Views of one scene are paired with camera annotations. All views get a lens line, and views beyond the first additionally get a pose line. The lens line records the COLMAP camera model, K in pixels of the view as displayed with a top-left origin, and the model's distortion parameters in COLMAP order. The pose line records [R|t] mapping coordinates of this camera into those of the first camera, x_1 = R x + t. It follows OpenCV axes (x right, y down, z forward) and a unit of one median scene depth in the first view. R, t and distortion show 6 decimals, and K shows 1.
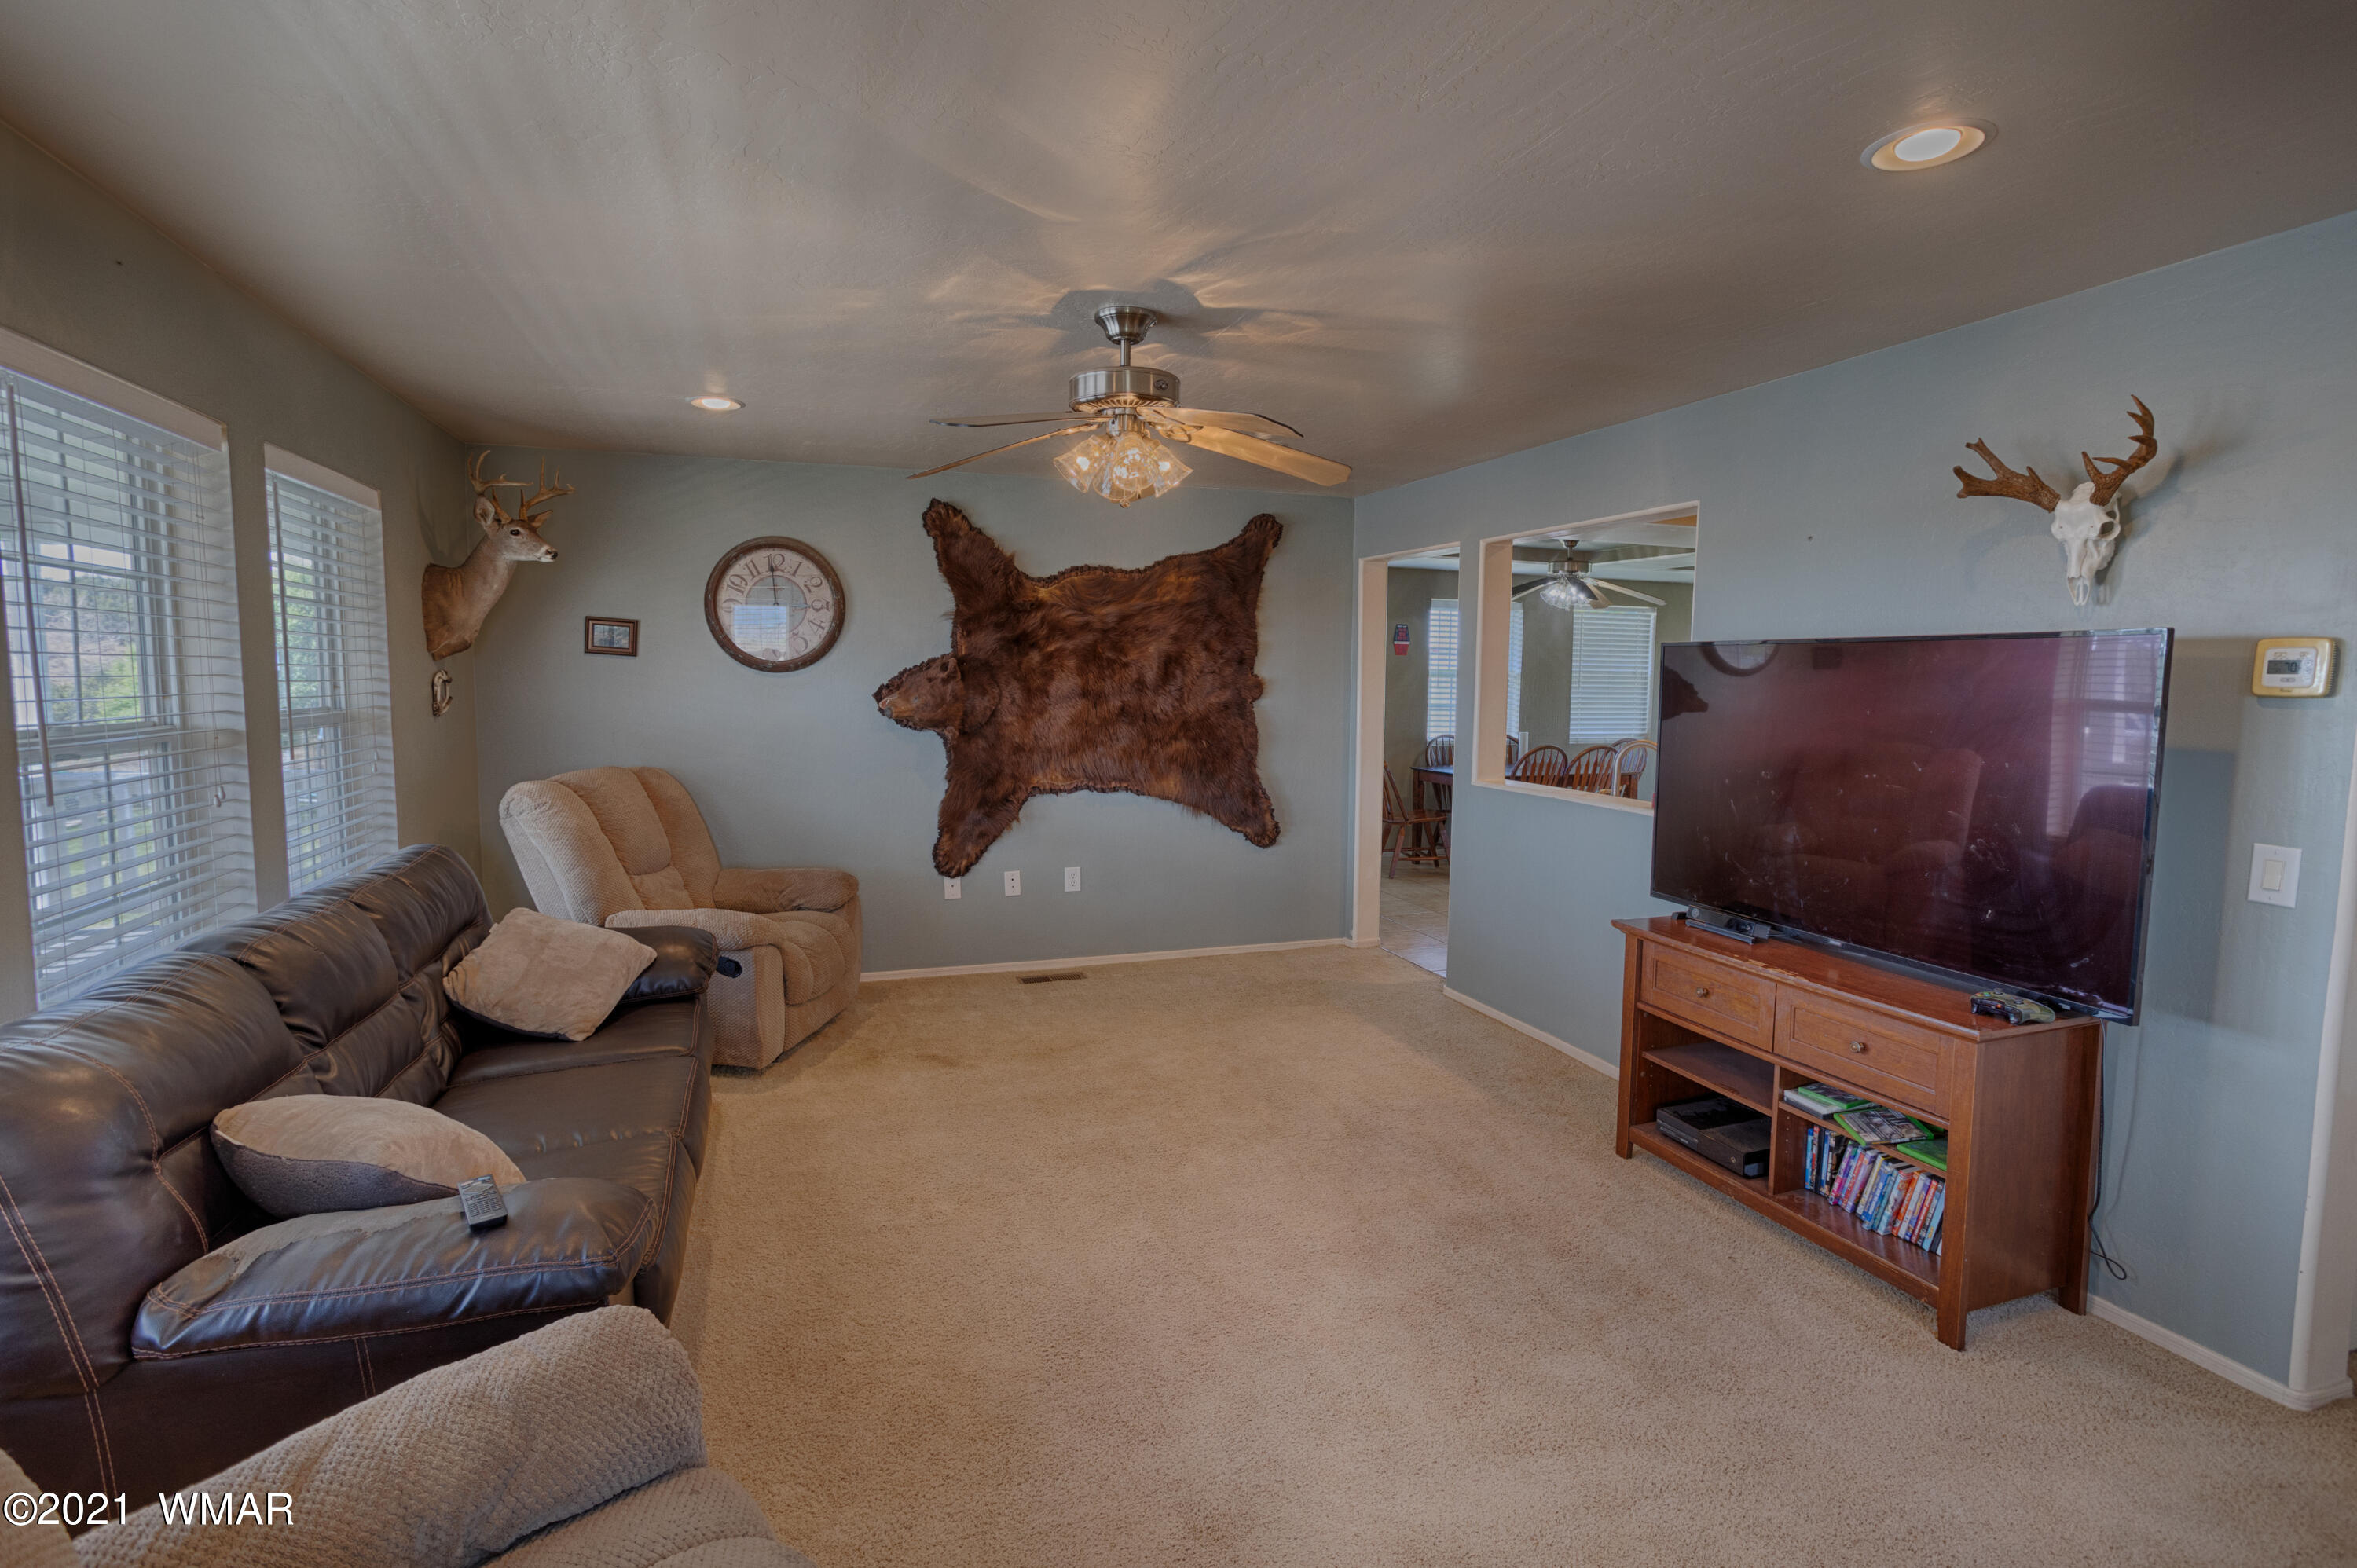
lens RADIAL K [[1124.1, 0, 1178.9], [0, 1124.1, 770.9], [0, 0, 1]] dist [-0.051715, 0.030033]
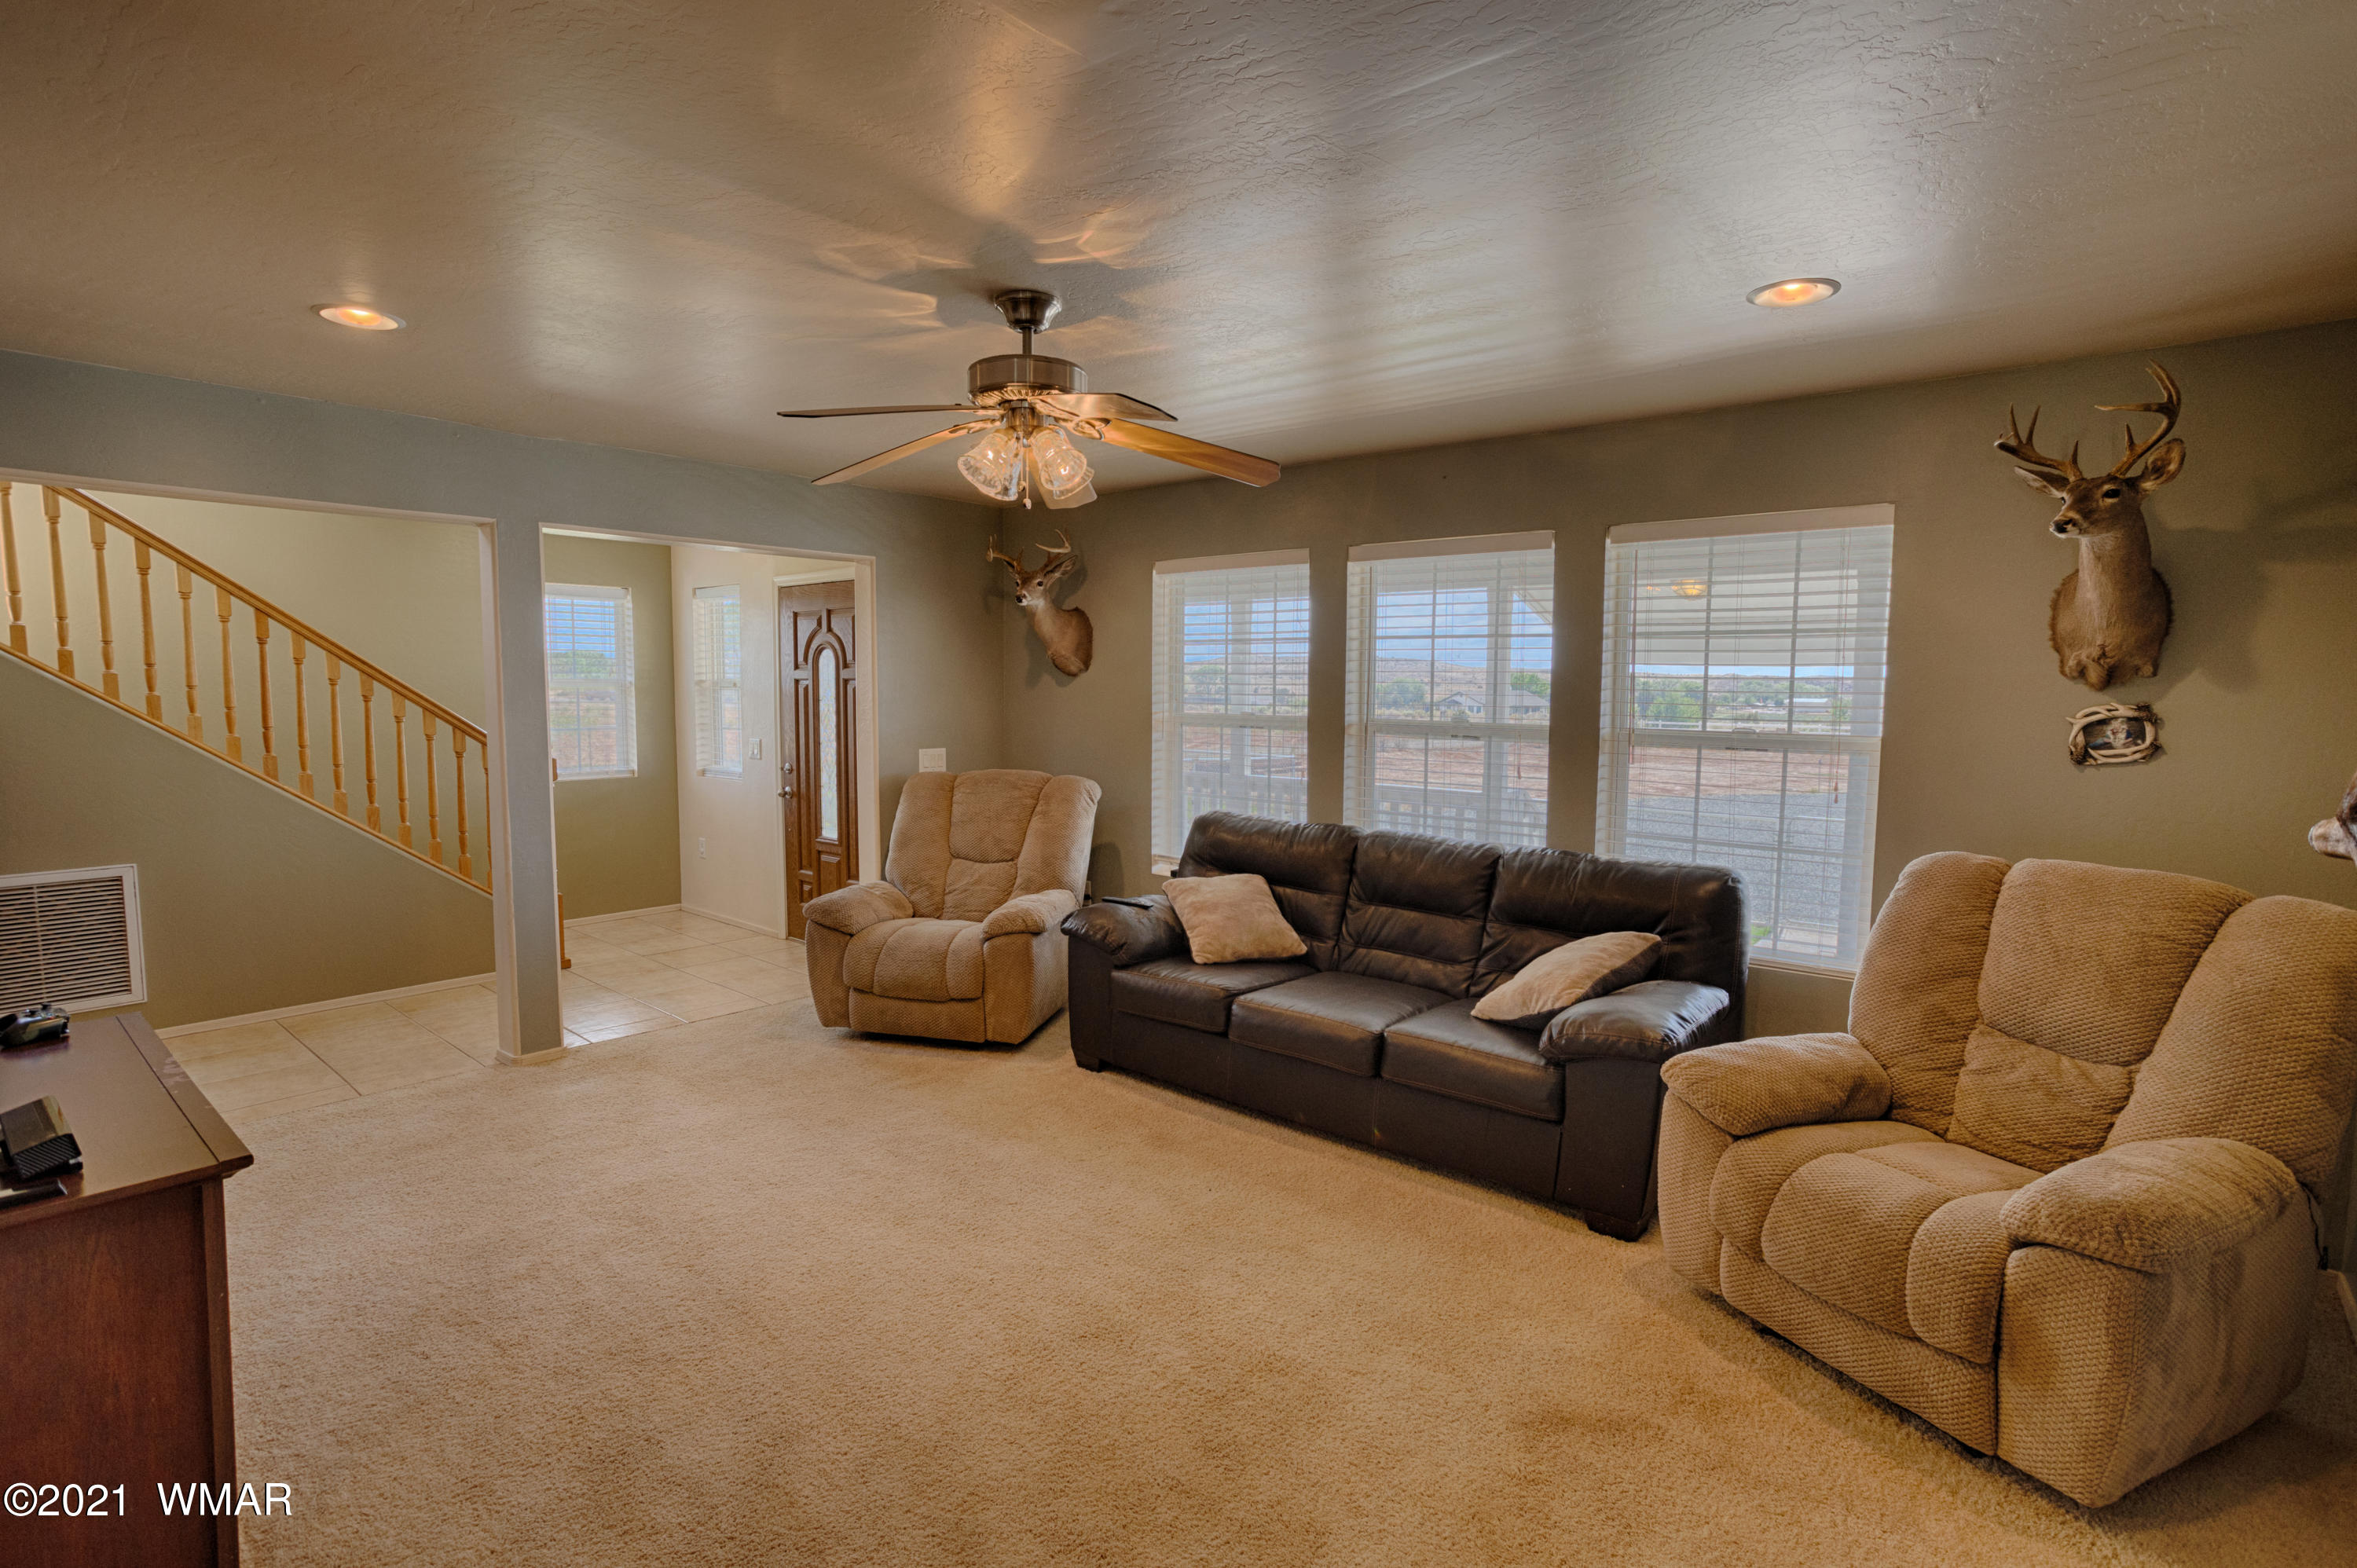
lens RADIAL K [[1124.1, 0, 1178.9], [0, 1124.1, 770.9], [0, 0, 1]] dist [-0.051715, 0.030033]
pose [[-0.862852, 0.023709, -0.504900, 0.341770], [-0.063081, 0.986039, 0.154106, -0.186099], [0.501505, 0.164820, -0.849310, 2.035068]]
